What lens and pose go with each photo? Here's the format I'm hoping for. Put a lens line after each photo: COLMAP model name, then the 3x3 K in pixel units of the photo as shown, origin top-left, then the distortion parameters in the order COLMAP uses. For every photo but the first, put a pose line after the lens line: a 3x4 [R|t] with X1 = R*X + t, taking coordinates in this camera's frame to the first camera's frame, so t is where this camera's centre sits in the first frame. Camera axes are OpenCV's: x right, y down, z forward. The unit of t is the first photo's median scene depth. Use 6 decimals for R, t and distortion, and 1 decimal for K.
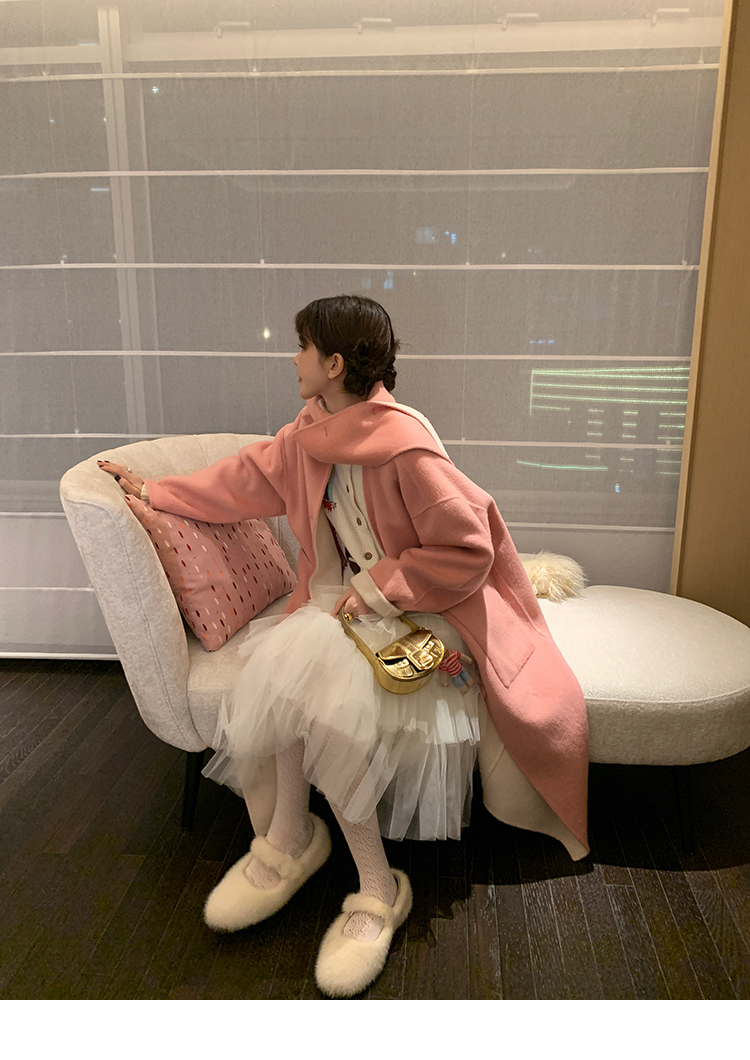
lens RADIAL K [[814.5, 0, 384.4], [0, 814.5, 503.7], [0, 0, 1]] dist [-0.004781, 0.005110]
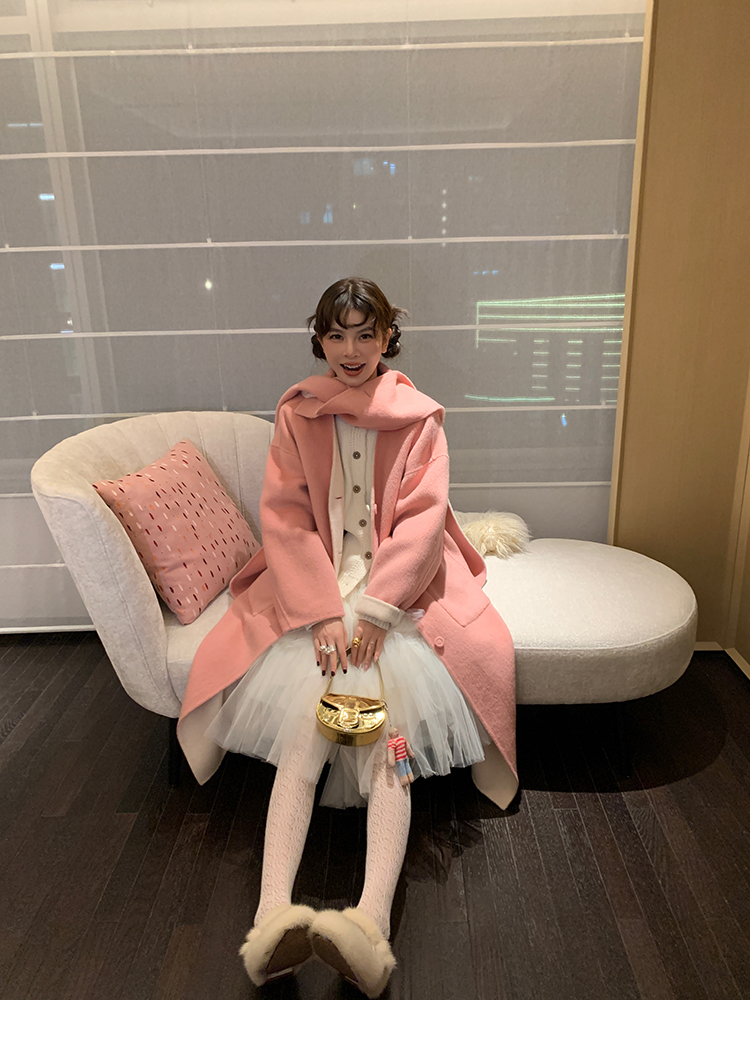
lens RADIAL K [[822.1, 0, 388.7], [0, 822.1, 508.4], [0, 0, 1]] dist [0.002530, -0.000973]
pose [[0.996862, -0.048027, 0.062931, -0.007156], [0.042172, 0.994933, 0.091271, -0.051471], [-0.066996, -0.088331, 0.993836, -0.070304]]
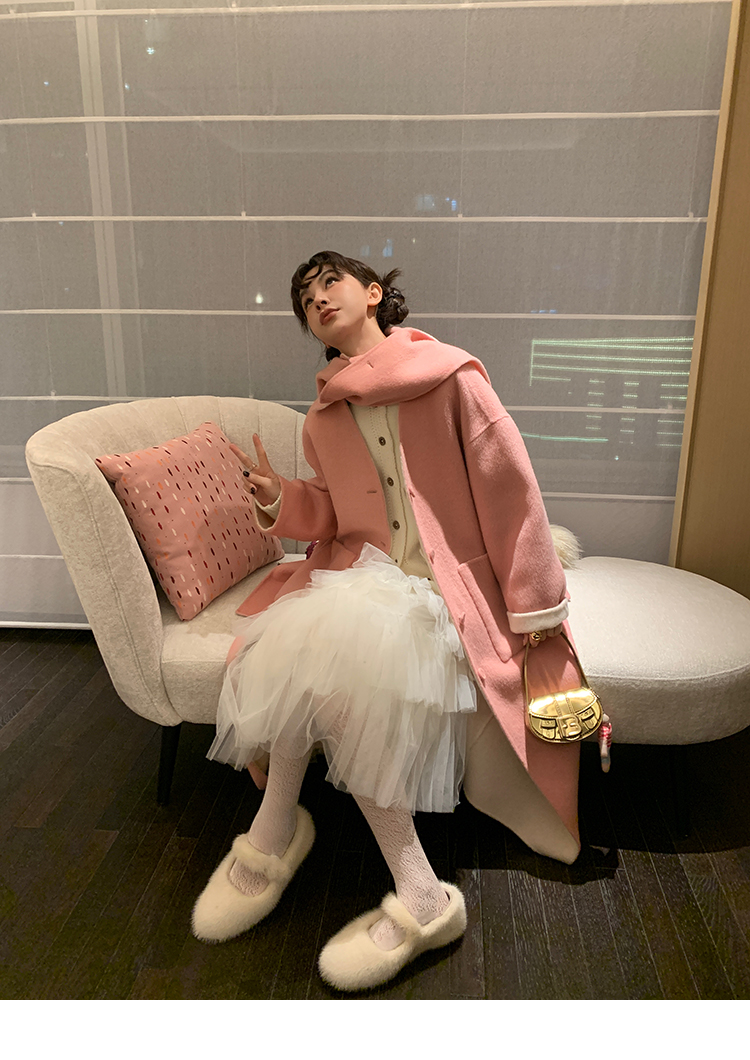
lens RADIAL K [[806.4, 0, 372.8], [0, 806.4, 507.5], [0, 0, 1]] dist [0.000305, 0.000647]
pose [[0.999867, 0.005398, -0.015414, 0.018077], [-0.004783, 0.999201, 0.039668, 0.006870], [0.015616, -0.039589, 0.999094, 0.052693]]
